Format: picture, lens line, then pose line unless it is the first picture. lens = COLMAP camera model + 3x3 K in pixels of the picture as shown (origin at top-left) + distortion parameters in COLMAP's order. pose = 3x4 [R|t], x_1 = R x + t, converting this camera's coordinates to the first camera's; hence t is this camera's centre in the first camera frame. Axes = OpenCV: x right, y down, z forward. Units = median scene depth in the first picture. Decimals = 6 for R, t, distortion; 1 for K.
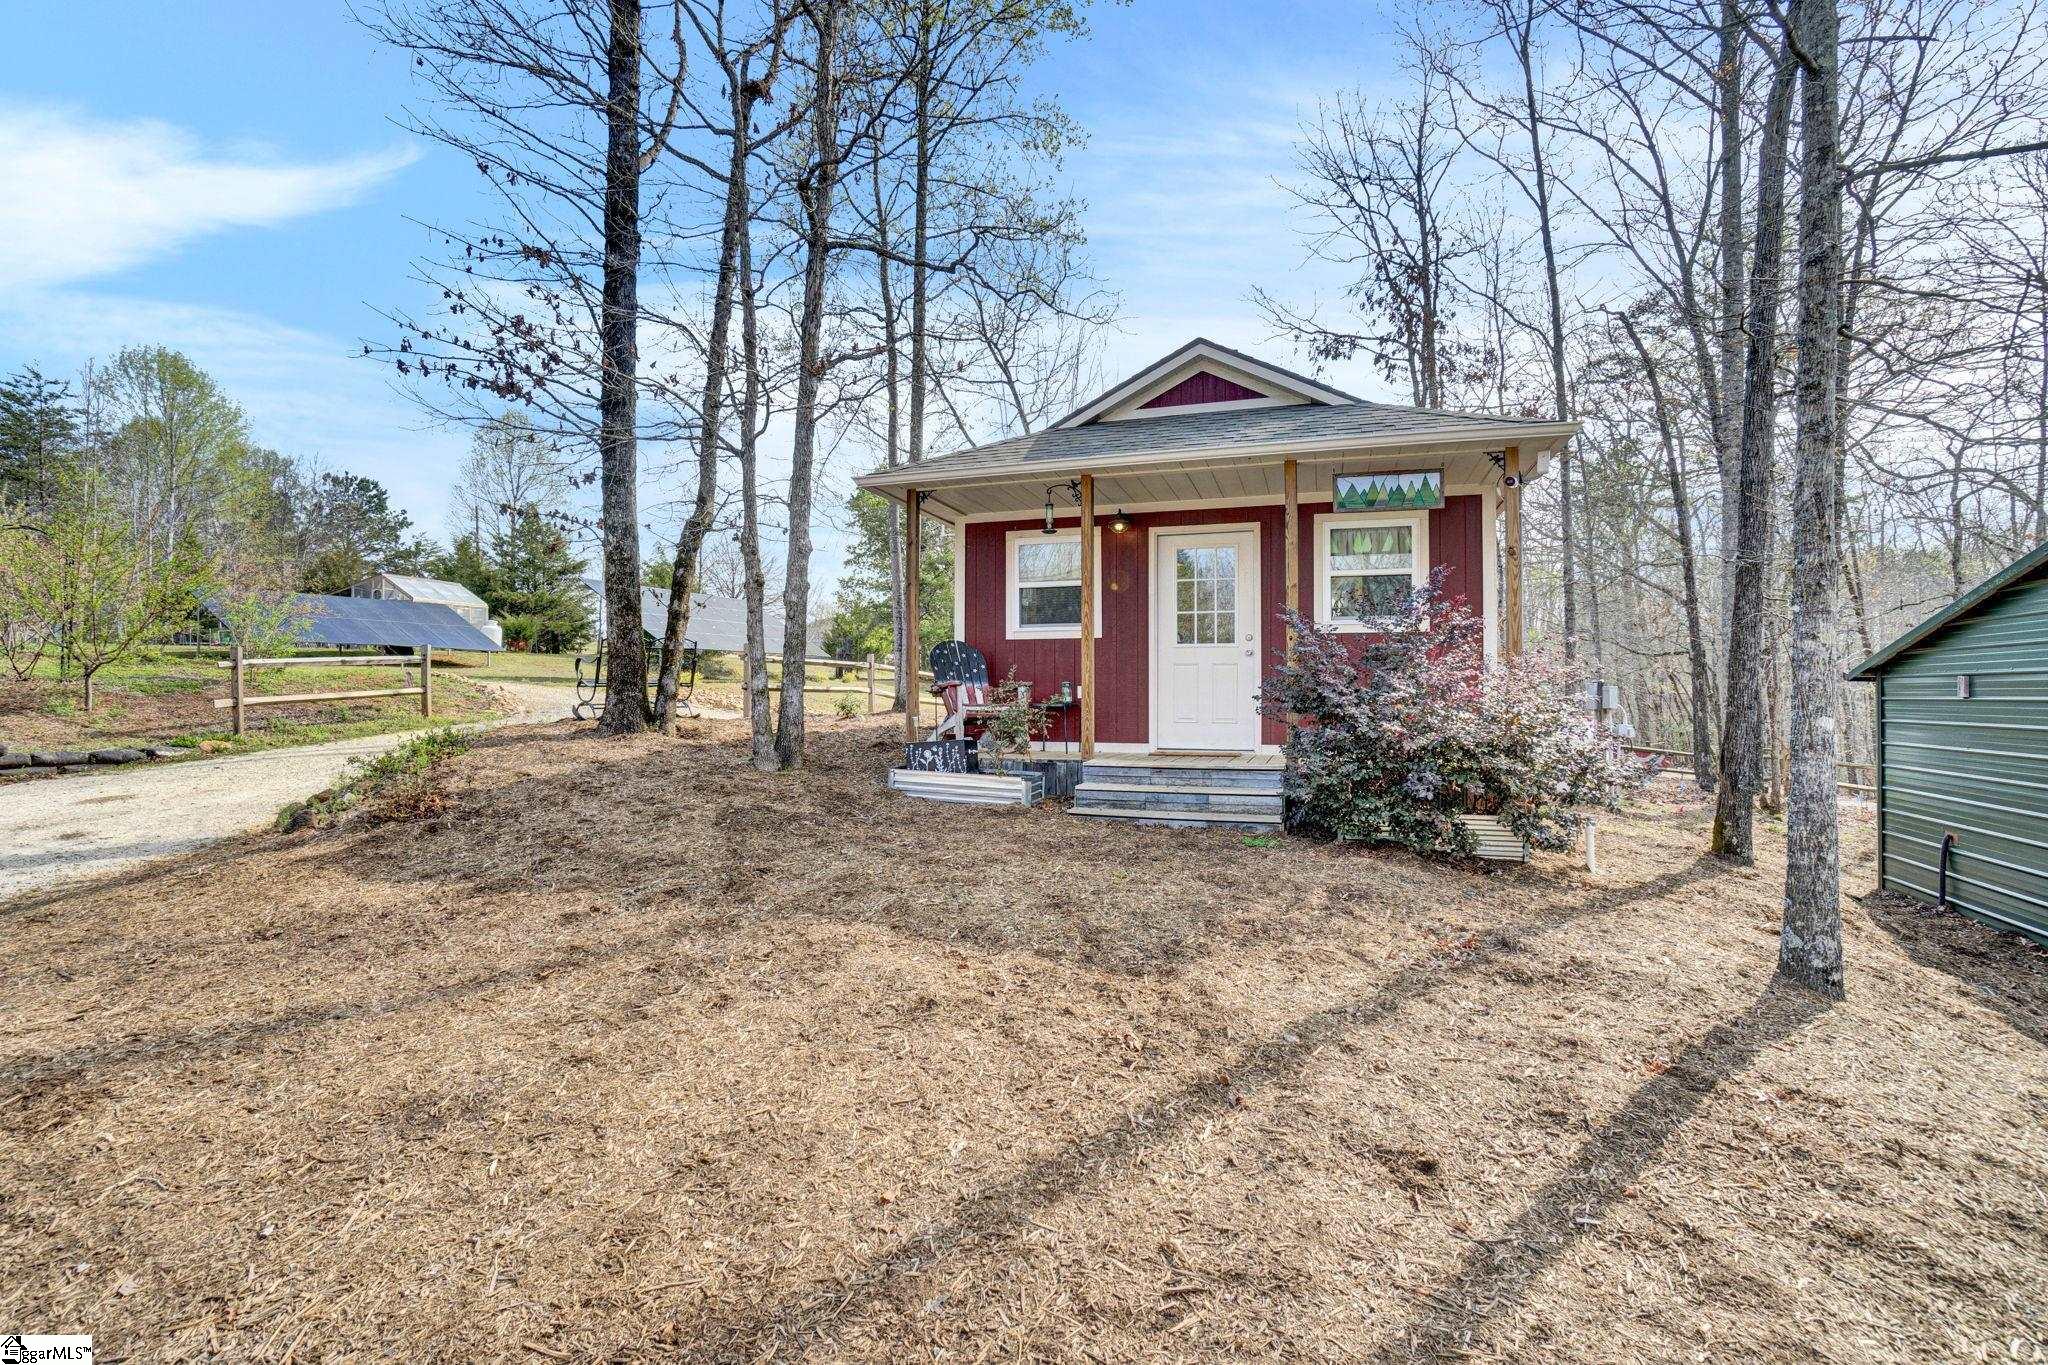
lens RADIAL K [[943.3, 0, 1024.0], [0, 943.3, 682.5], [0, 0, 1]] dist [-0.024905, -0.000215]
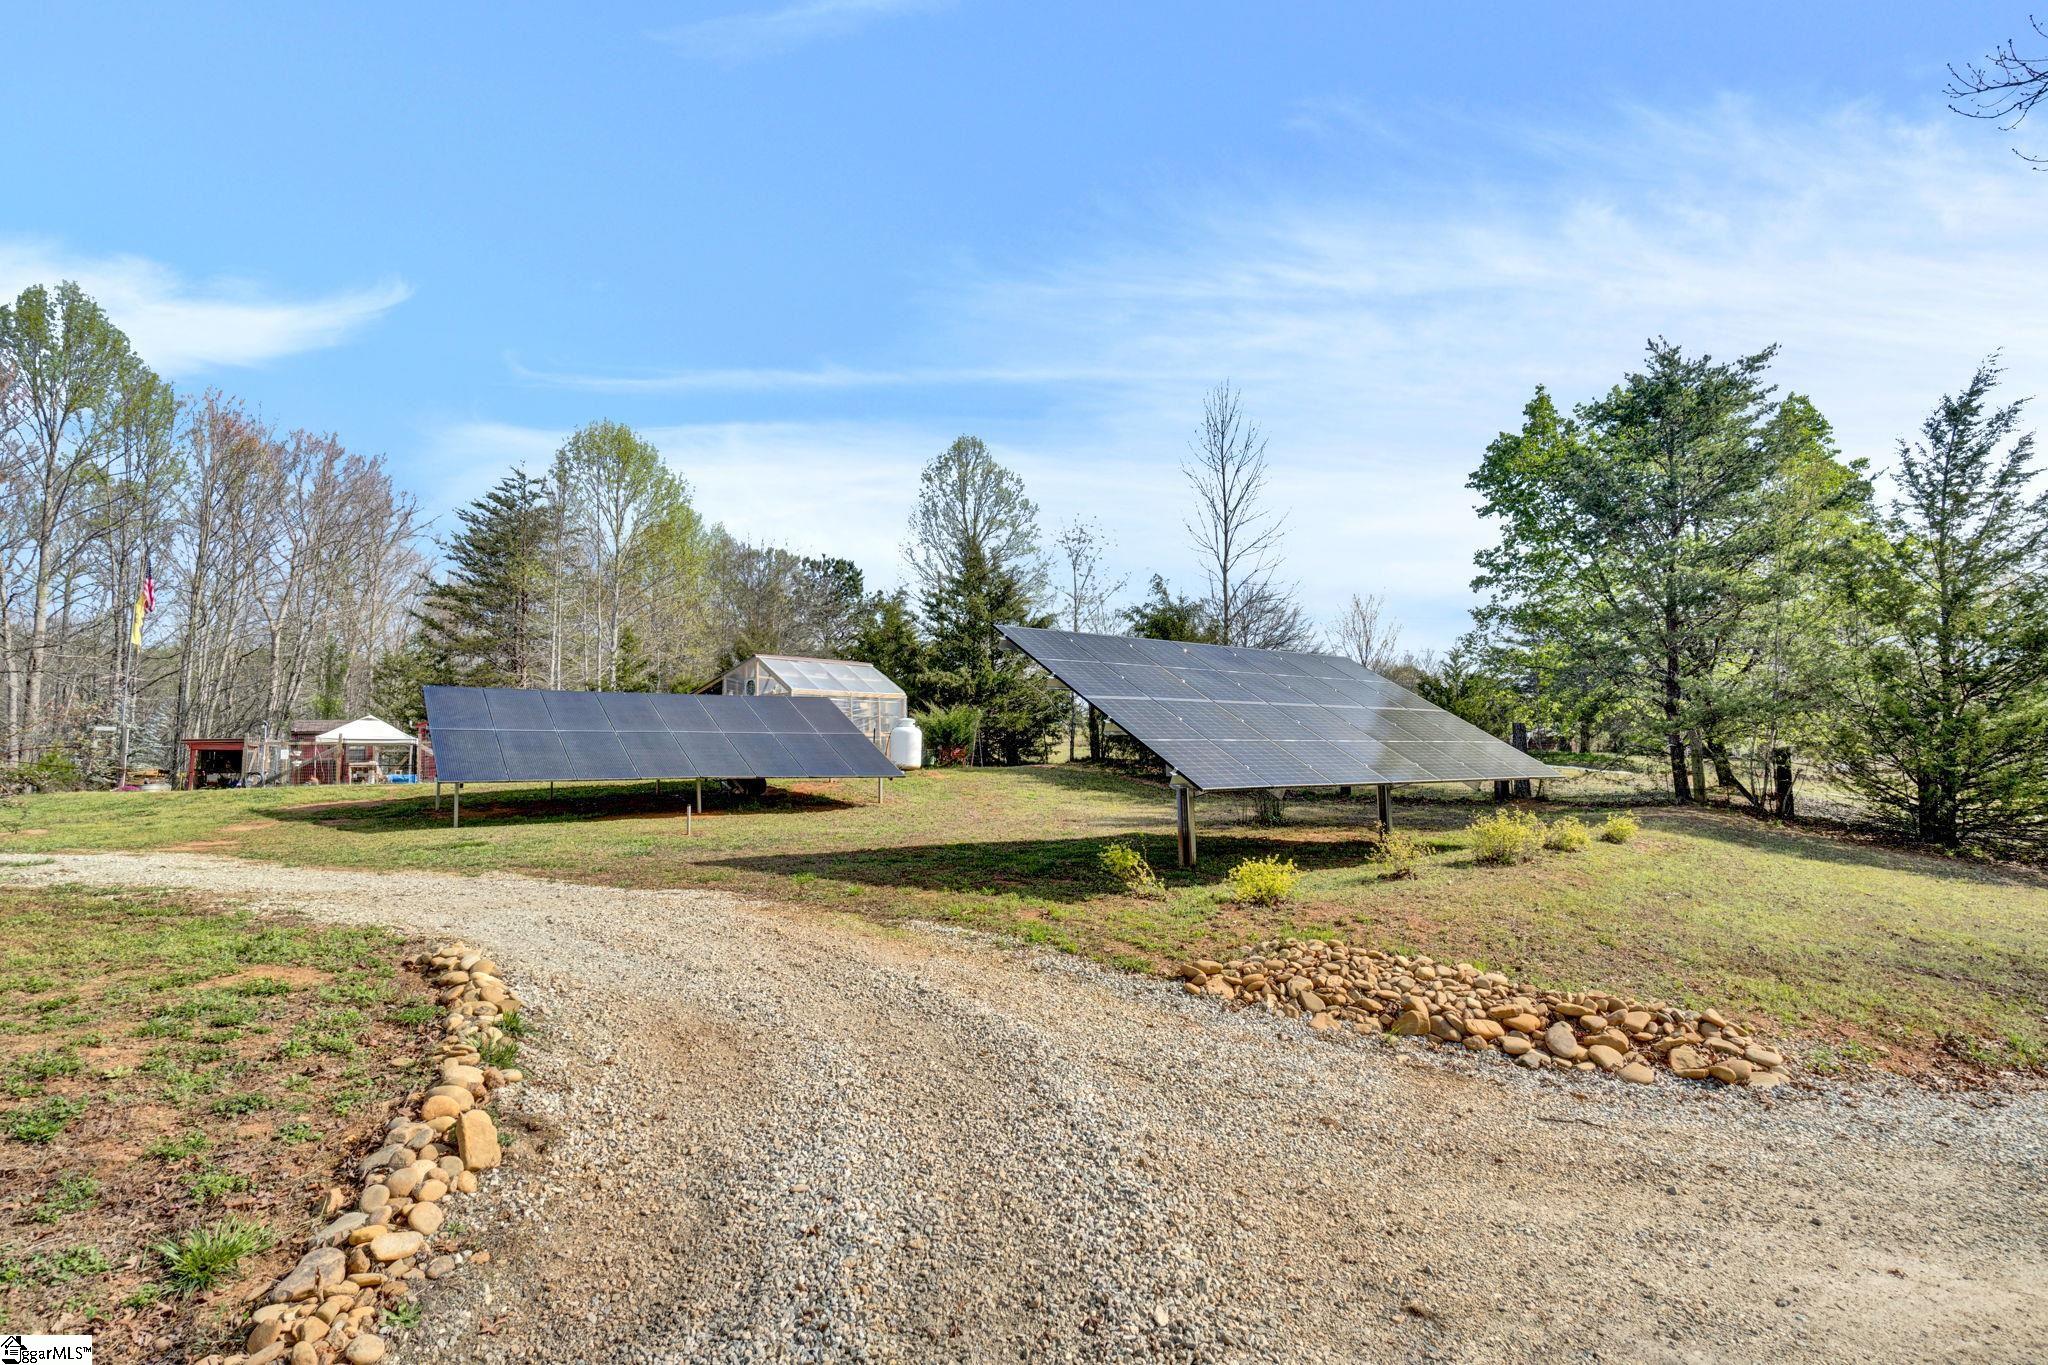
lens RADIAL K [[943.3, 0, 1024.0], [0, 943.3, 682.5], [0, 0, 1]] dist [-0.024905, -0.000215]
pose [[0.873969, -0.058985, -0.482388, -0.179144], [0.023058, 0.996522, -0.080078, -0.034646], [0.485434, 0.058863, 0.872290, 0.444312]]
